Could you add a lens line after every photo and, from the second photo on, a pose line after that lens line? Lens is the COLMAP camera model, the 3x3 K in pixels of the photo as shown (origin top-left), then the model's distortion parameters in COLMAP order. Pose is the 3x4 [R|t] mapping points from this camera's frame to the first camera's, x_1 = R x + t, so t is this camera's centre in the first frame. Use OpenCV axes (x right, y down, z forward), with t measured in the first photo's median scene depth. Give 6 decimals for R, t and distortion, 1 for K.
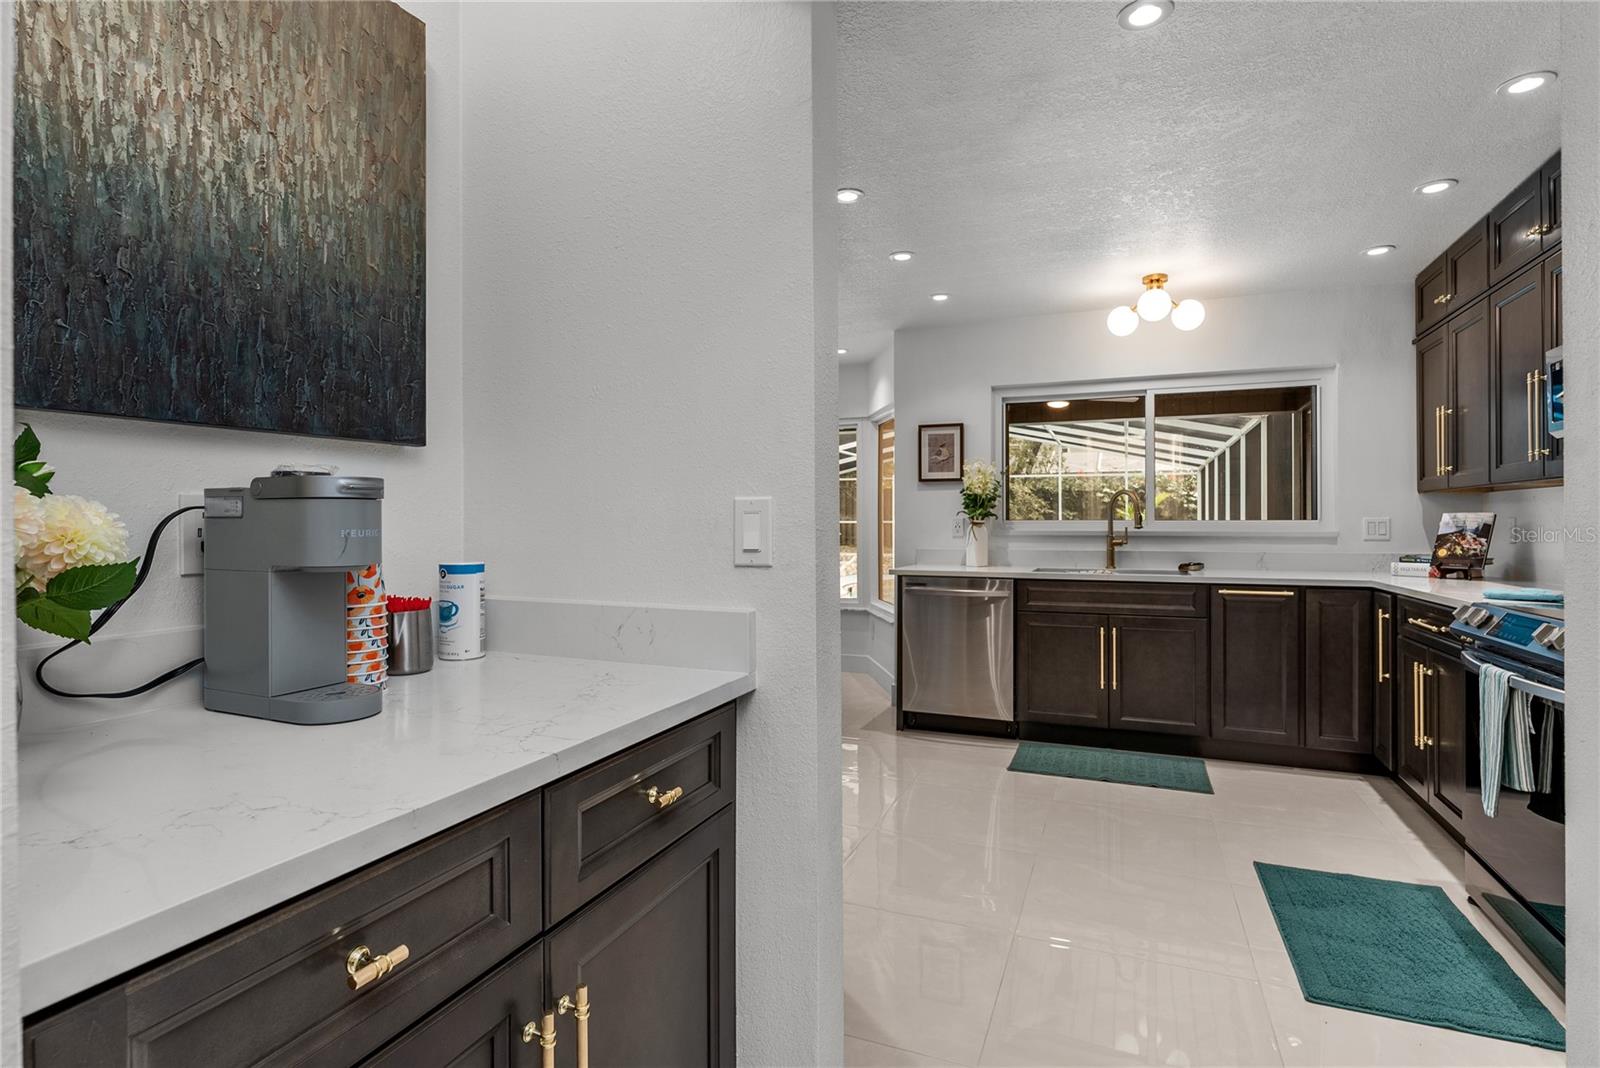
lens RADIAL K [[793.8, 0, 800.0], [0, 793.8, 534.0], [0, 0, 1]] dist [0.000477, 0.000062]
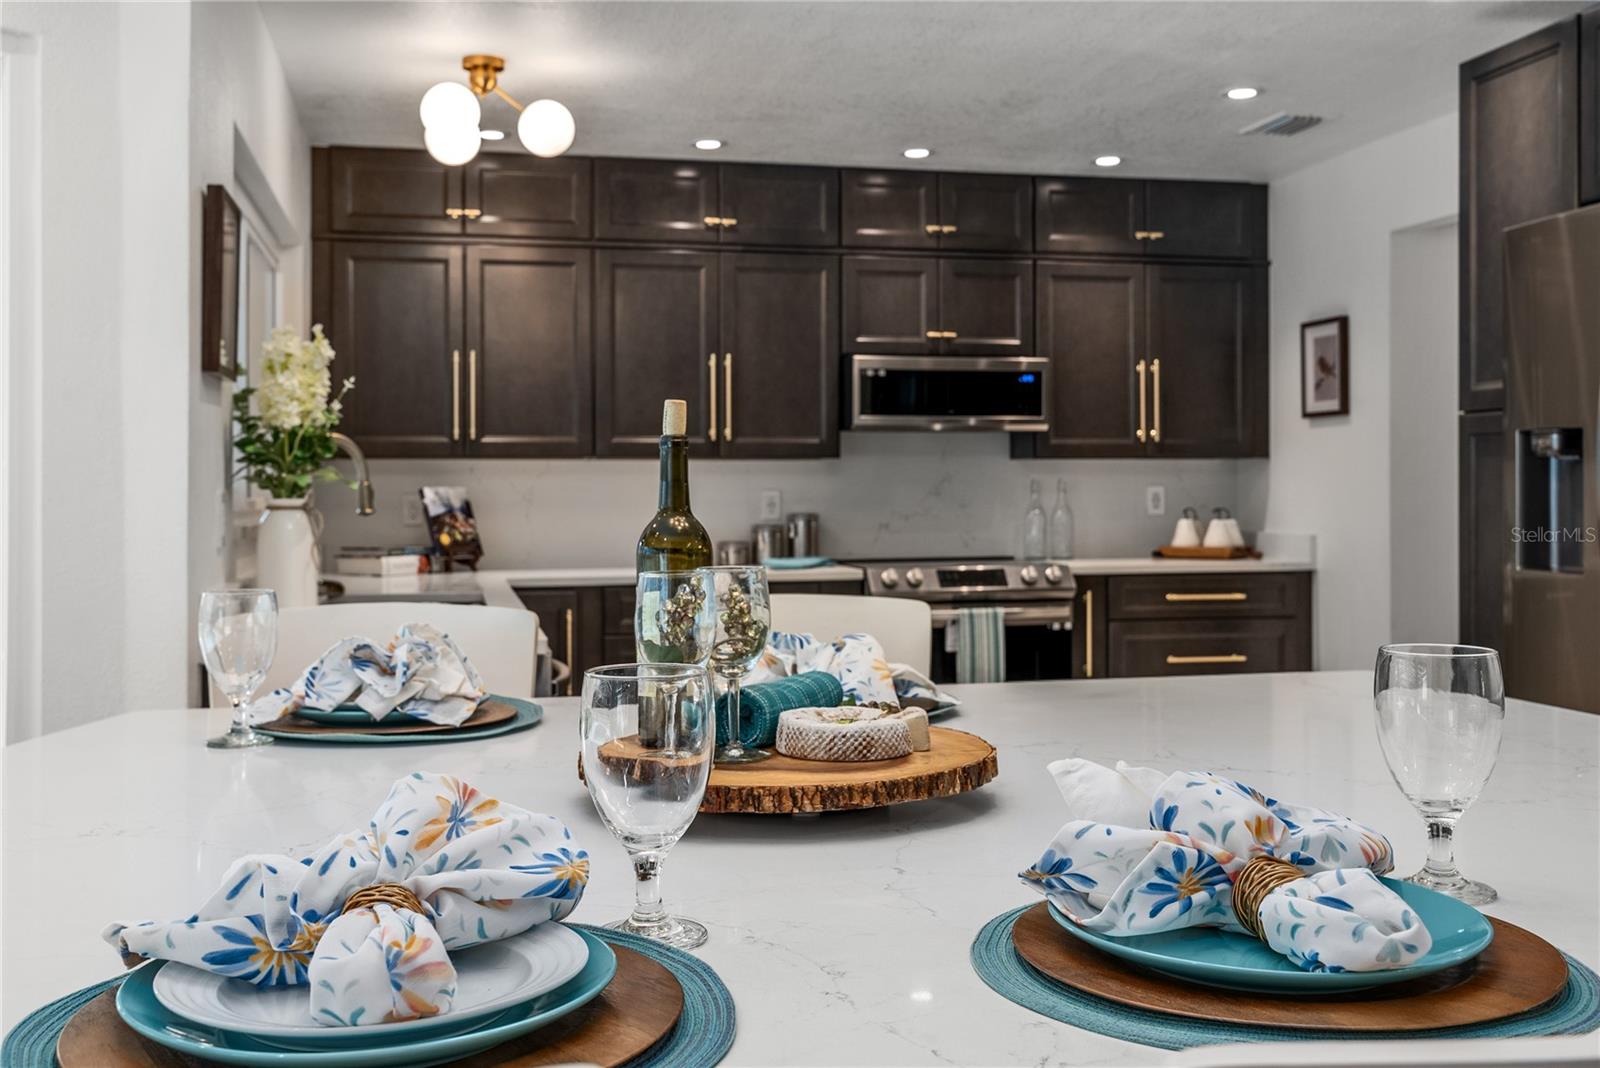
lens RADIAL K [[1611.4, 0, 791.8], [0, 1611.4, 486.2], [0, 0, 1]] dist [0.006304, 0.006308]
pose [[-0.572416, 0.004600, 0.819951, -0.610700], [0.016006, 0.999856, 0.005564, -0.028688], [-0.819807, 0.016310, -0.572407, 1.504281]]
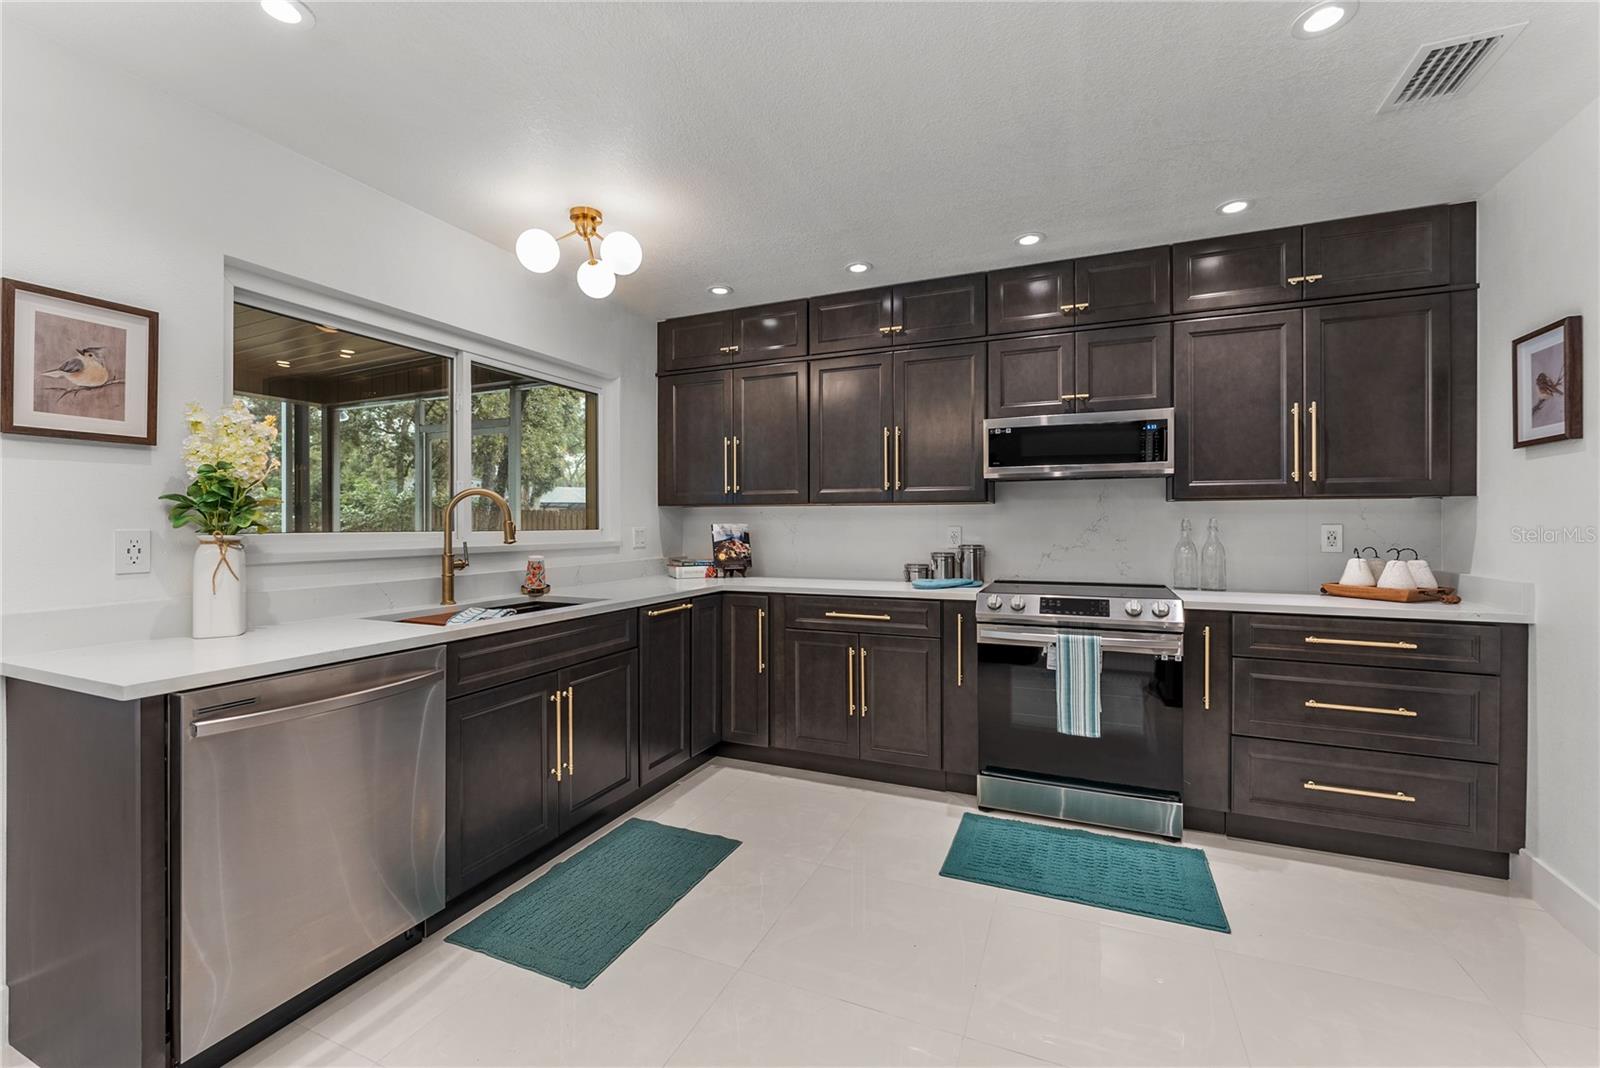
lens RADIAL K [[664.7, 0, 799.0], [0, 664.7, 524.8], [0, 0, 1]] dist [-0.002649, -0.000222]
pose [[0.022827, -0.001713, 0.999738, -0.189783], [0.014429, 0.999895, 0.001383, -0.022909], [-0.999635, 0.014394, 0.022850, 0.800163]]
